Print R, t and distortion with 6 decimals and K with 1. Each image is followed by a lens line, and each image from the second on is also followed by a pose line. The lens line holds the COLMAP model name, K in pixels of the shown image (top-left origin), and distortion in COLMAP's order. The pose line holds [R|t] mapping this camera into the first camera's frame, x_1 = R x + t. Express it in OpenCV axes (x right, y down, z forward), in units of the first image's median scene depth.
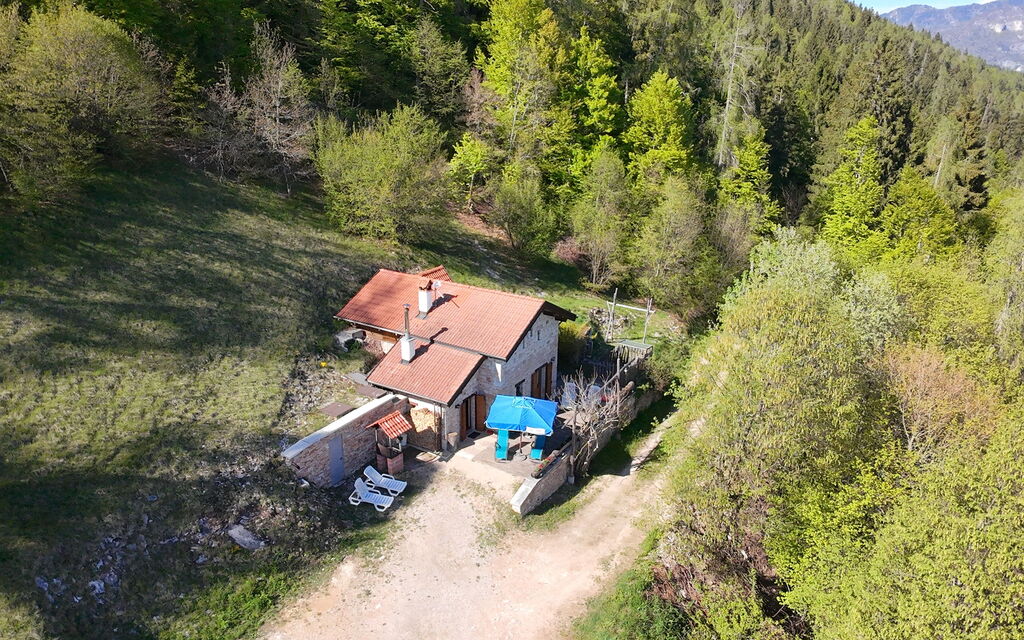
lens RADIAL K [[724.3, 0, 511.9], [0, 724.3, 313.7], [0, 0, 1]] dist [0.003269, 0.006576]
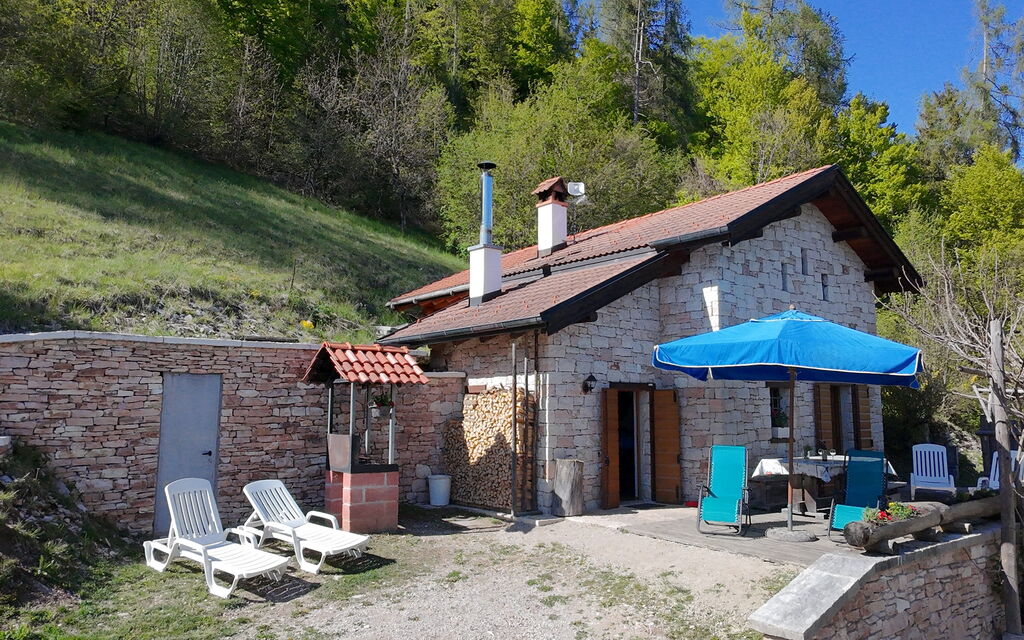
lens RADIAL K [[724.3, 0, 511.9], [0, 724.3, 313.7], [0, 0, 1]] dist [0.003269, 0.006576]
pose [[0.944173, -0.048031, -0.325931, 0.003019], [-0.105240, 0.893510, -0.436537, 0.166975], [0.312190, 0.446468, 0.838573, 0.451930]]
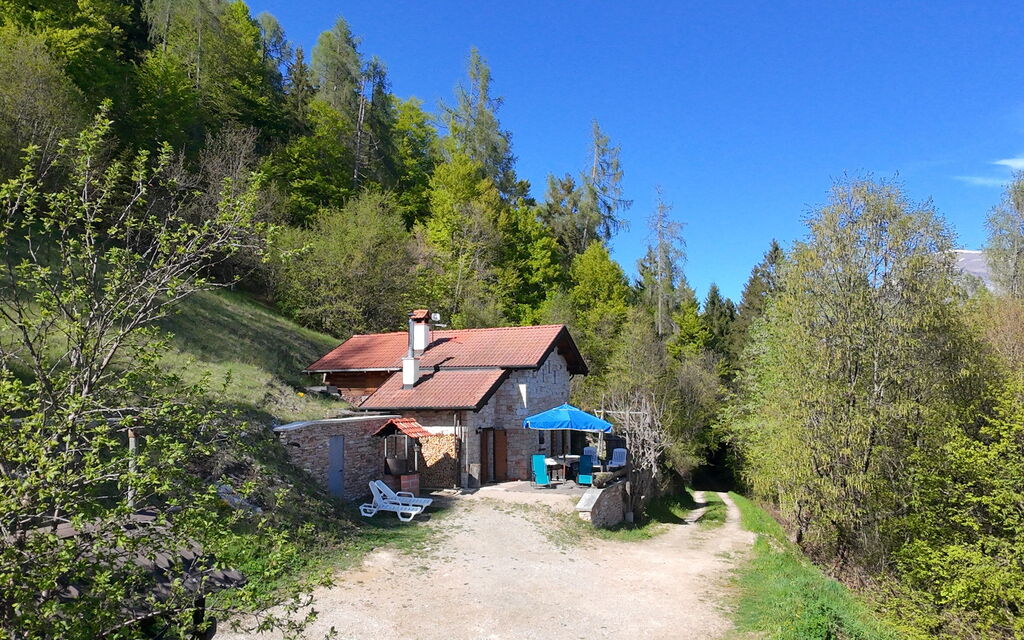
lens RADIAL K [[747.9, 0, 507.8], [0, 747.9, 318.5], [0, 0, 1]] dist [0.003513, 0.005482]
pose [[0.985069, -0.003593, 0.172120, -0.121708], [0.075851, 0.906570, -0.415183, 0.237257], [-0.154547, 0.422040, 0.893307, 0.140333]]
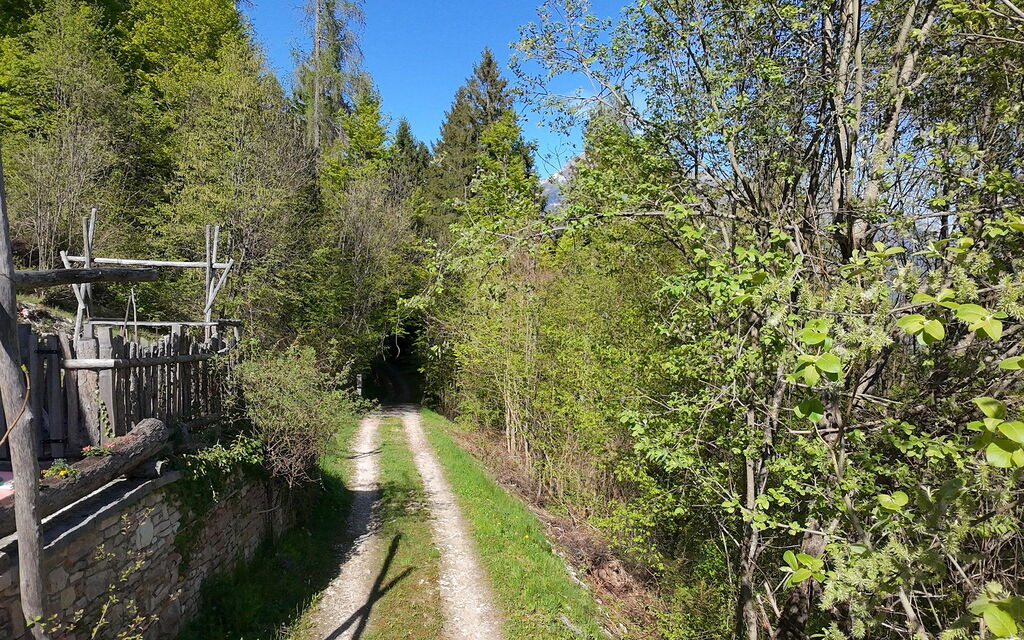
lens RADIAL K [[747.9, 0, 507.8], [0, 747.9, 318.5], [0, 0, 1]] dist [0.003513, 0.005482]
pose [[0.833341, -0.040138, 0.551300, 0.102931], [0.182872, 0.961217, -0.206446, 0.100242], [-0.521633, 0.272857, 0.808361, 0.611124]]
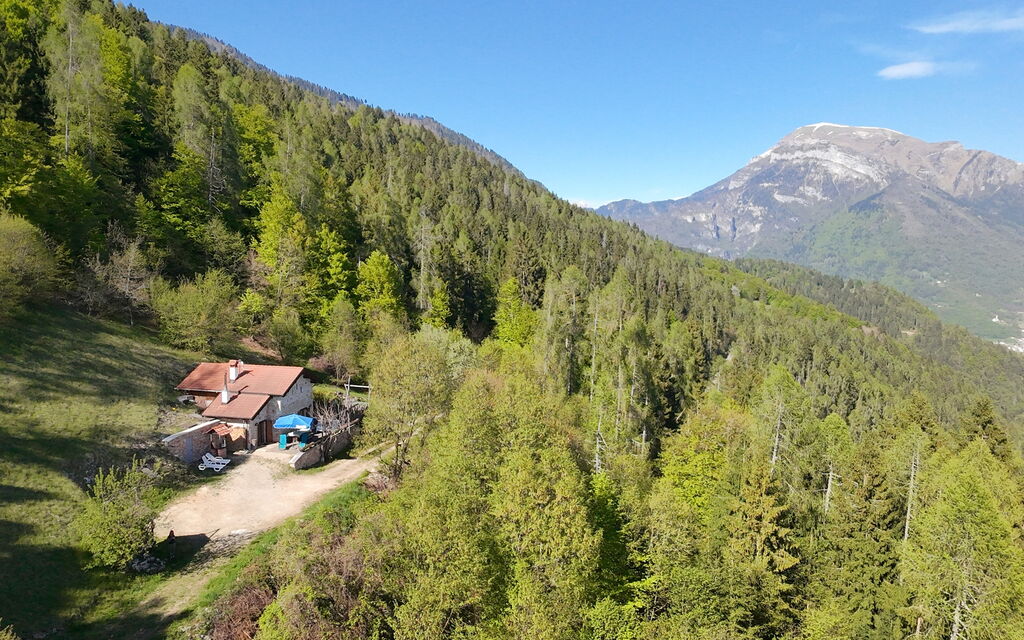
lens RADIAL K [[747.9, 0, 507.8], [0, 747.9, 318.5], [0, 0, 1]] dist [0.003513, 0.005482]
pose [[0.952067, -0.032925, 0.304111, -0.024143], [0.103574, 0.970163, -0.219217, 0.229322], [-0.287820, 0.240207, 0.927071, -0.651750]]
